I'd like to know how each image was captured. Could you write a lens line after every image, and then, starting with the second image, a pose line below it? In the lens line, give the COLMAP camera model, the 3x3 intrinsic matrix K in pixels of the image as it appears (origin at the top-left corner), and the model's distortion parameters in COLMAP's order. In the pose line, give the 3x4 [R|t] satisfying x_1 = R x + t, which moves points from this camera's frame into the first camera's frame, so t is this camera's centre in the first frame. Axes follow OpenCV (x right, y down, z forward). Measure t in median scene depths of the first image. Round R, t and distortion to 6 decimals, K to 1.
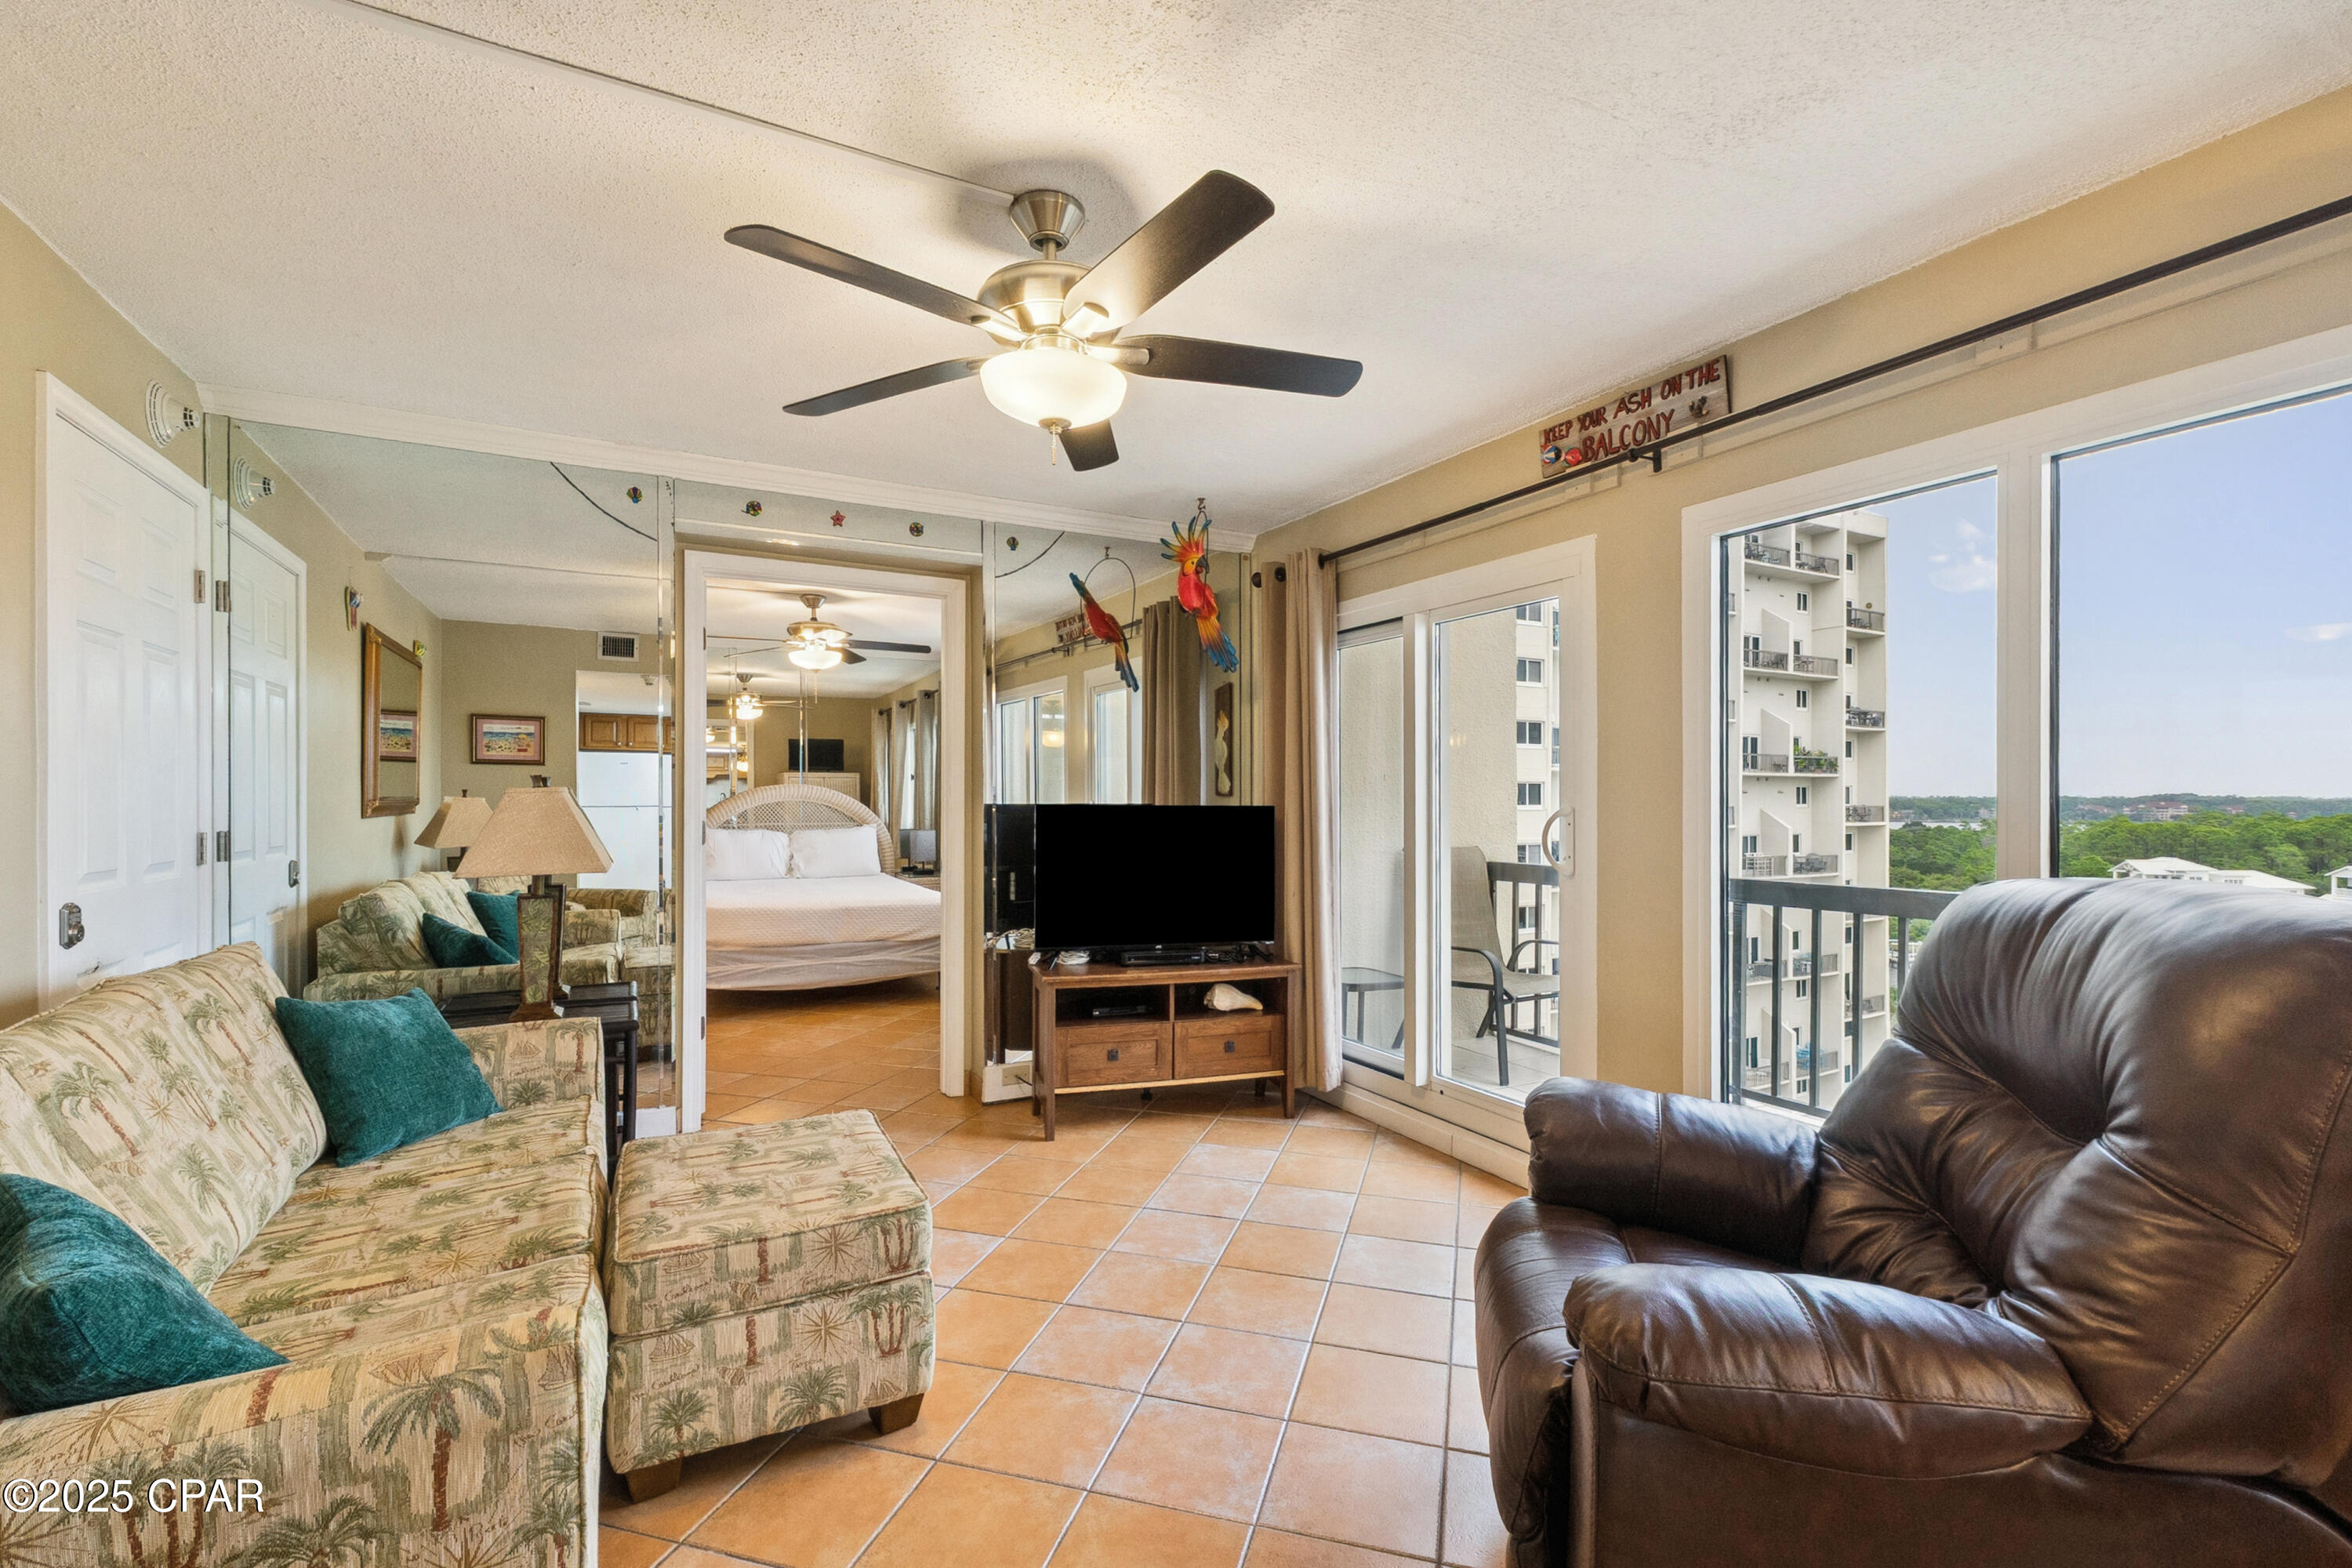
lens RADIAL K [[1009.8, 0, 1177.4], [0, 1009.8, 798.5], [0, 0, 1]] dist [0.008202, -0.001574]
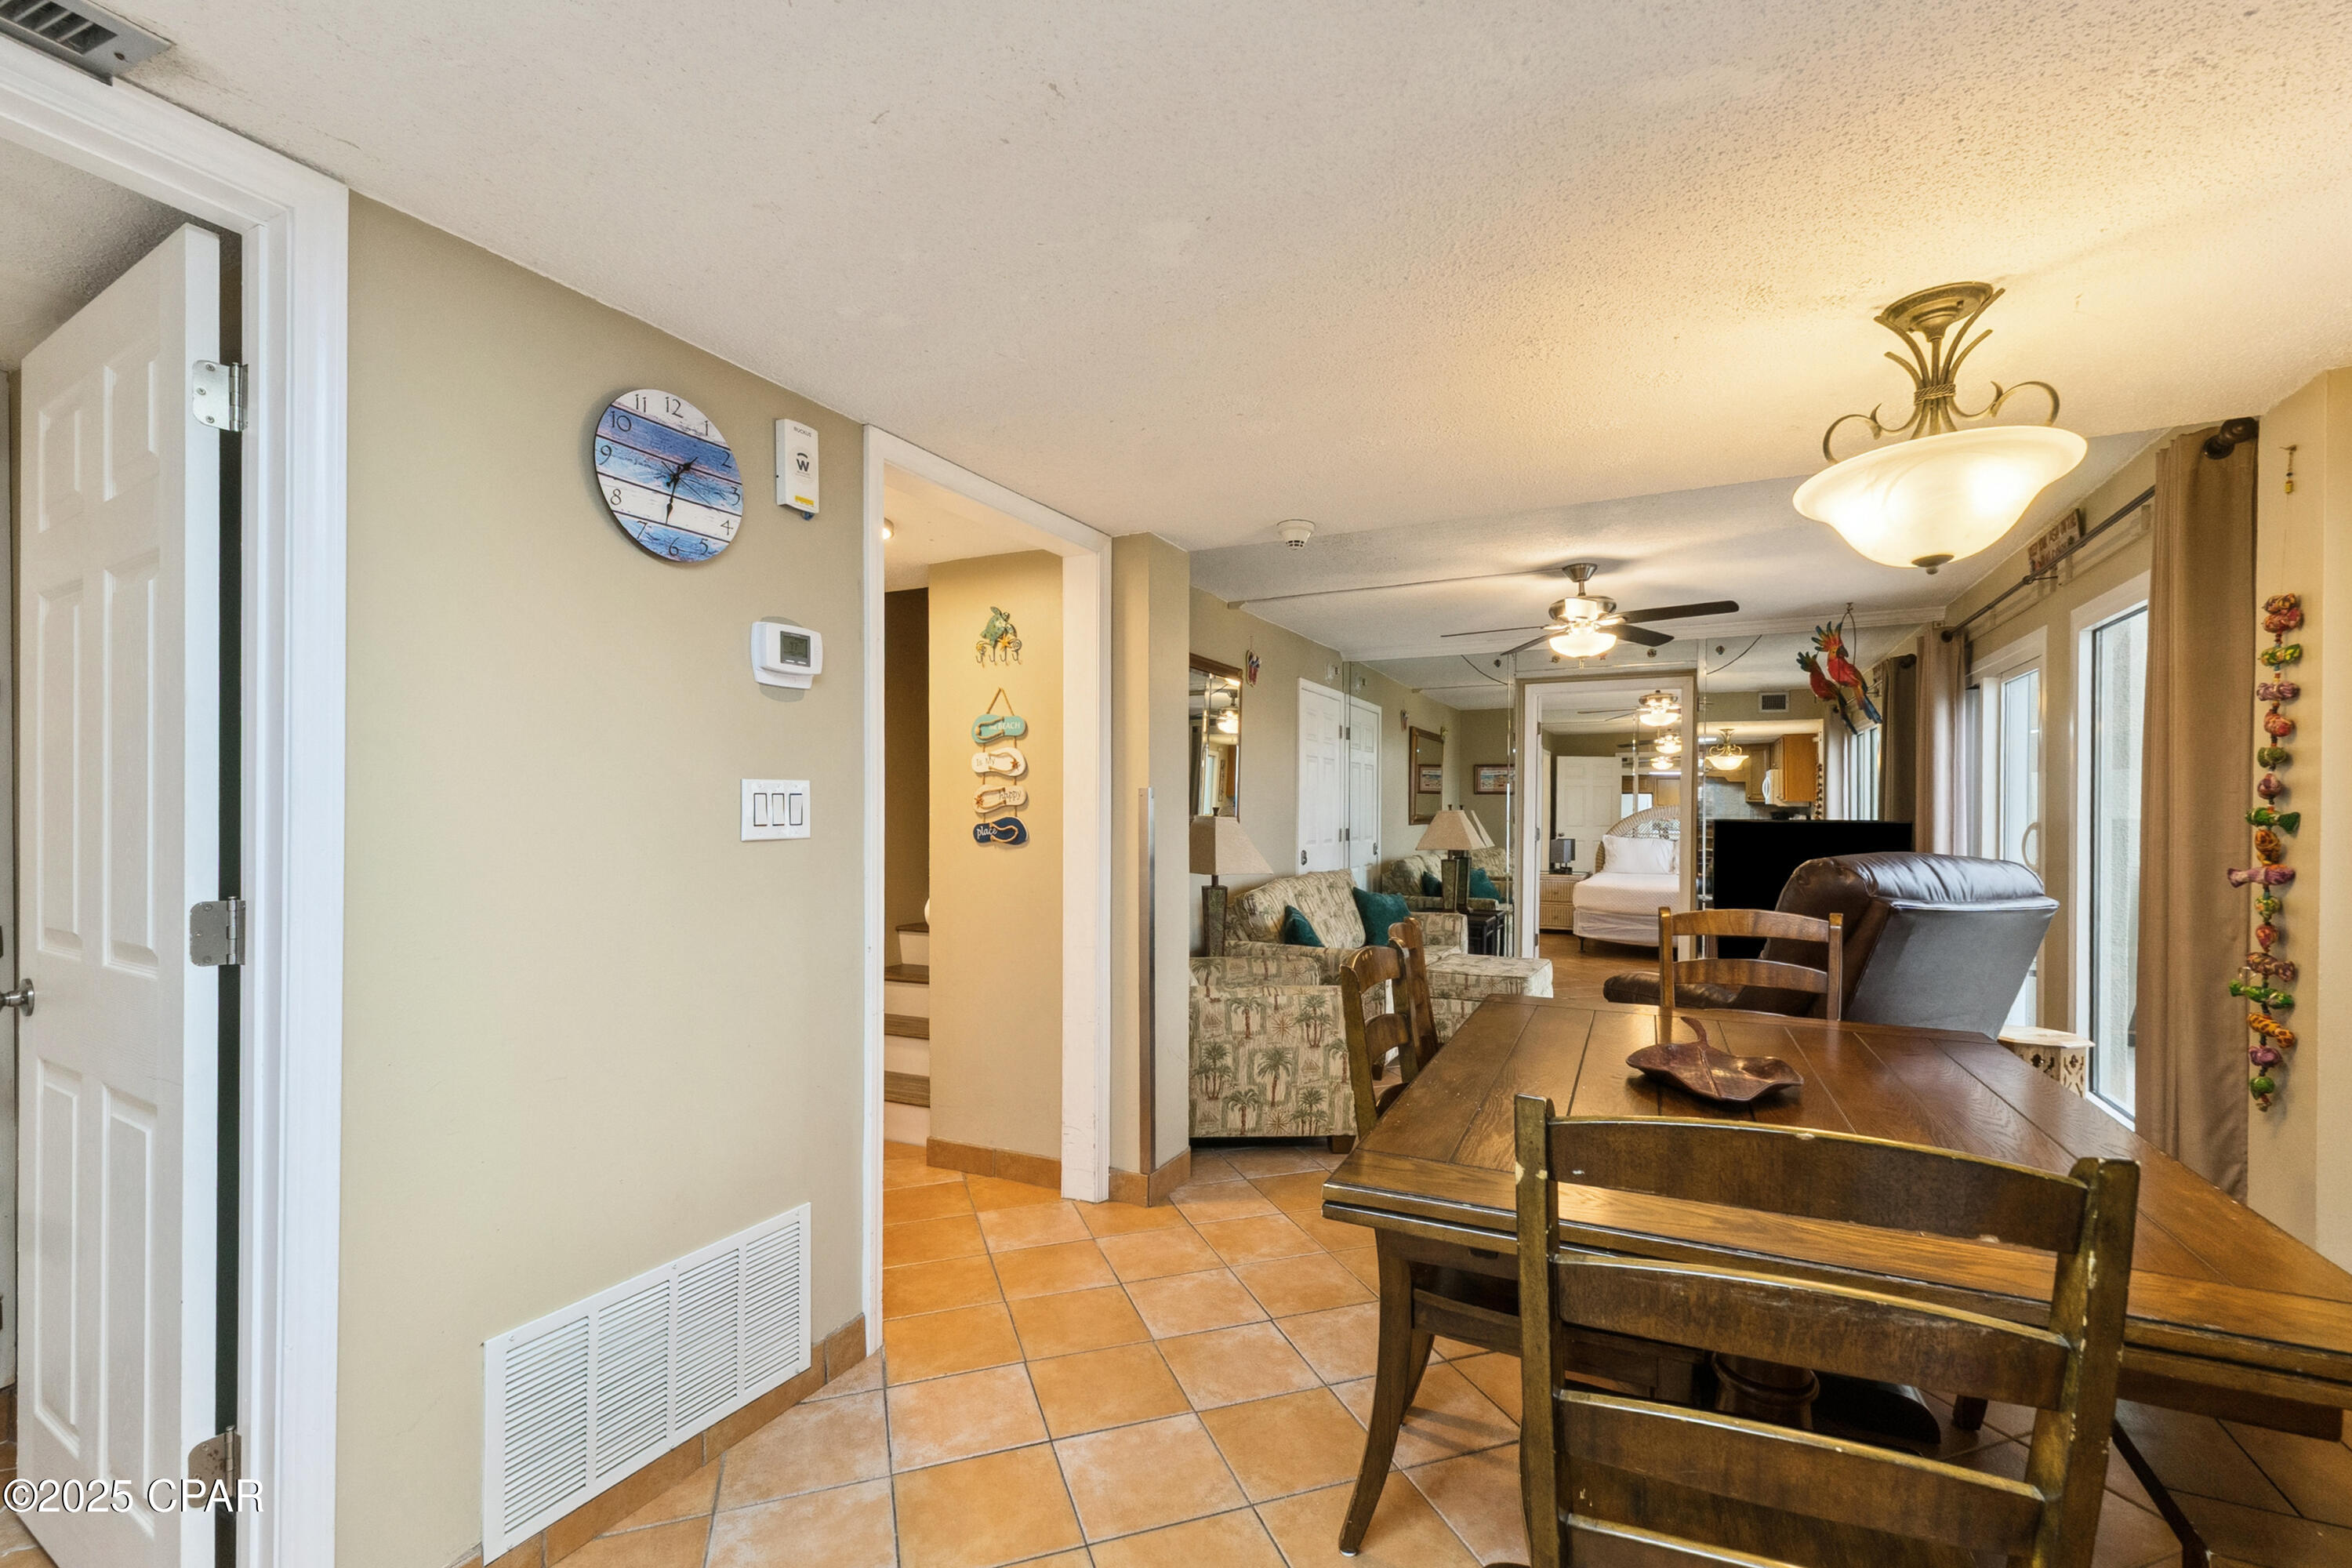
lens RADIAL K [[1009.8, 0, 1179.3], [0, 1009.8, 807.4], [0, 0, 1]] dist [0.008202, -0.001574]
pose [[0.564828, -0.003987, -0.825199, 0.692166], [-0.003218, 0.999970, -0.007034, 0.000247], [0.825202, 0.006629, 0.564799, -0.587149]]
